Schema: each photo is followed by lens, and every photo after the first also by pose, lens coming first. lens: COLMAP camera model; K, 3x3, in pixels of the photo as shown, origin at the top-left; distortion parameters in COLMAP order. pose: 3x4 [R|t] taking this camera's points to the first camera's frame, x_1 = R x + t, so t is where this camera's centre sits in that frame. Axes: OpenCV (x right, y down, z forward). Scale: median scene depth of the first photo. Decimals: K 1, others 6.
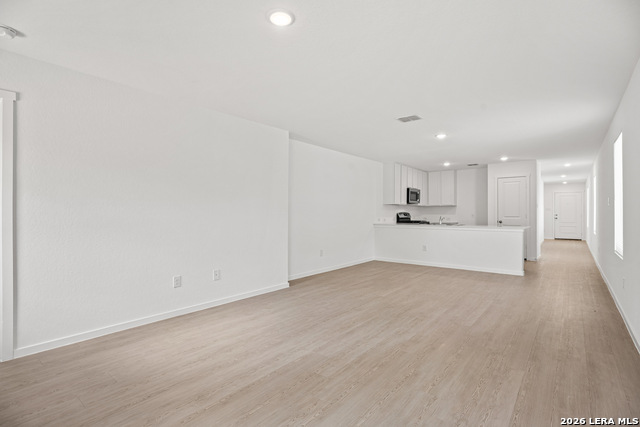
lens RADIAL K [[308.0, 0, 320.0], [0, 308.0, 213.5], [0, 0, 1]] dist [-0.000702, -0.000252]
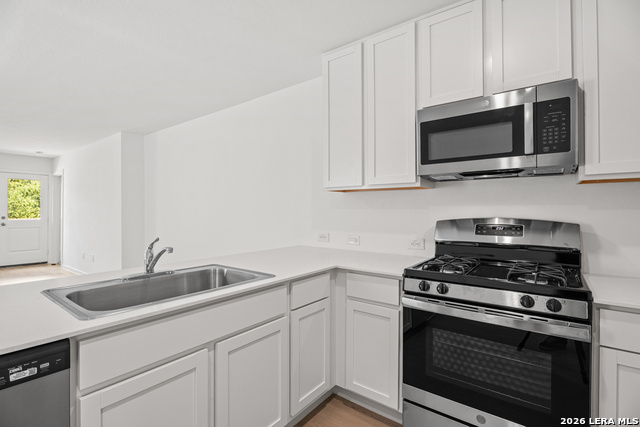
lens RADIAL K [[306.4, 0, 316.6], [0, 306.4, 209.4], [0, 0, 1]] dist [-0.005029, -0.000775]
pose [[0.026198, -0.006102, -0.999638, 0.532168], [-0.004229, 0.999972, -0.006215, -0.009129], [0.999648, 0.004390, 0.026172, 0.960177]]
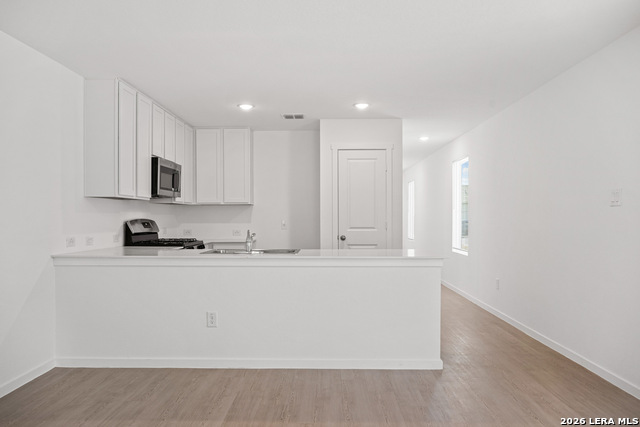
lens RADIAL K [[466.4, 0, 316.7], [0, 466.4, 216.9], [0, 0, 1]] dist [0.000634, 0.001993]
pose [[0.790093, 0.000996, 0.612987, 0.089928], [0.001671, 0.999991, -0.003777, -0.004218], [-0.612985, 0.004009, 0.790084, 0.426341]]
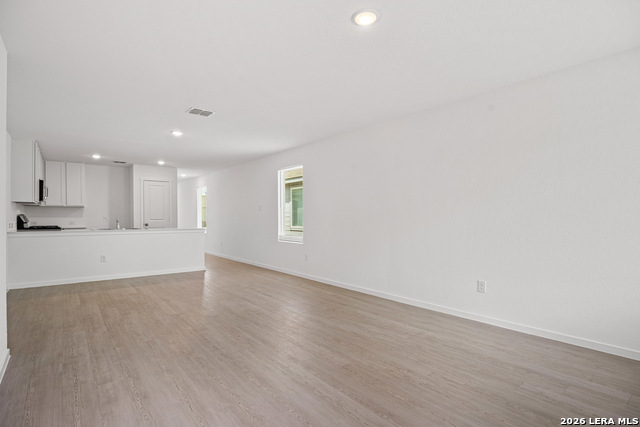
lens RADIAL K [[327.6, 0, 310.6], [0, 327.6, 217.2], [0, 0, 1]] dist [-0.001183, 0.000418]
pose [[0.237999, -0.001282, 0.971264, -0.308928], [0.002892, 0.999996, 0.000612, 0.003833], [-0.971261, 0.002664, 0.238002, 0.232642]]
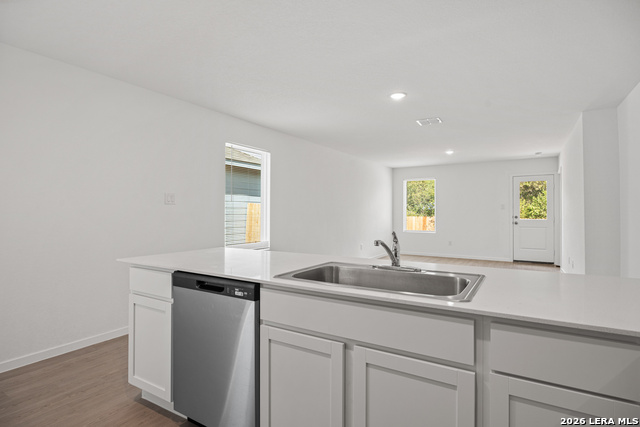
lens RADIAL K [[338.1, 0, 318.3], [0, 338.1, 209.2], [0, 0, 1]] dist [-0.001644, 0.000112]
pose [[-0.992139, -0.002469, -0.125118, 0.413503], [-0.001623, 0.999975, -0.006868, -0.004582], [0.125132, -0.006611, -0.992118, 1.068011]]
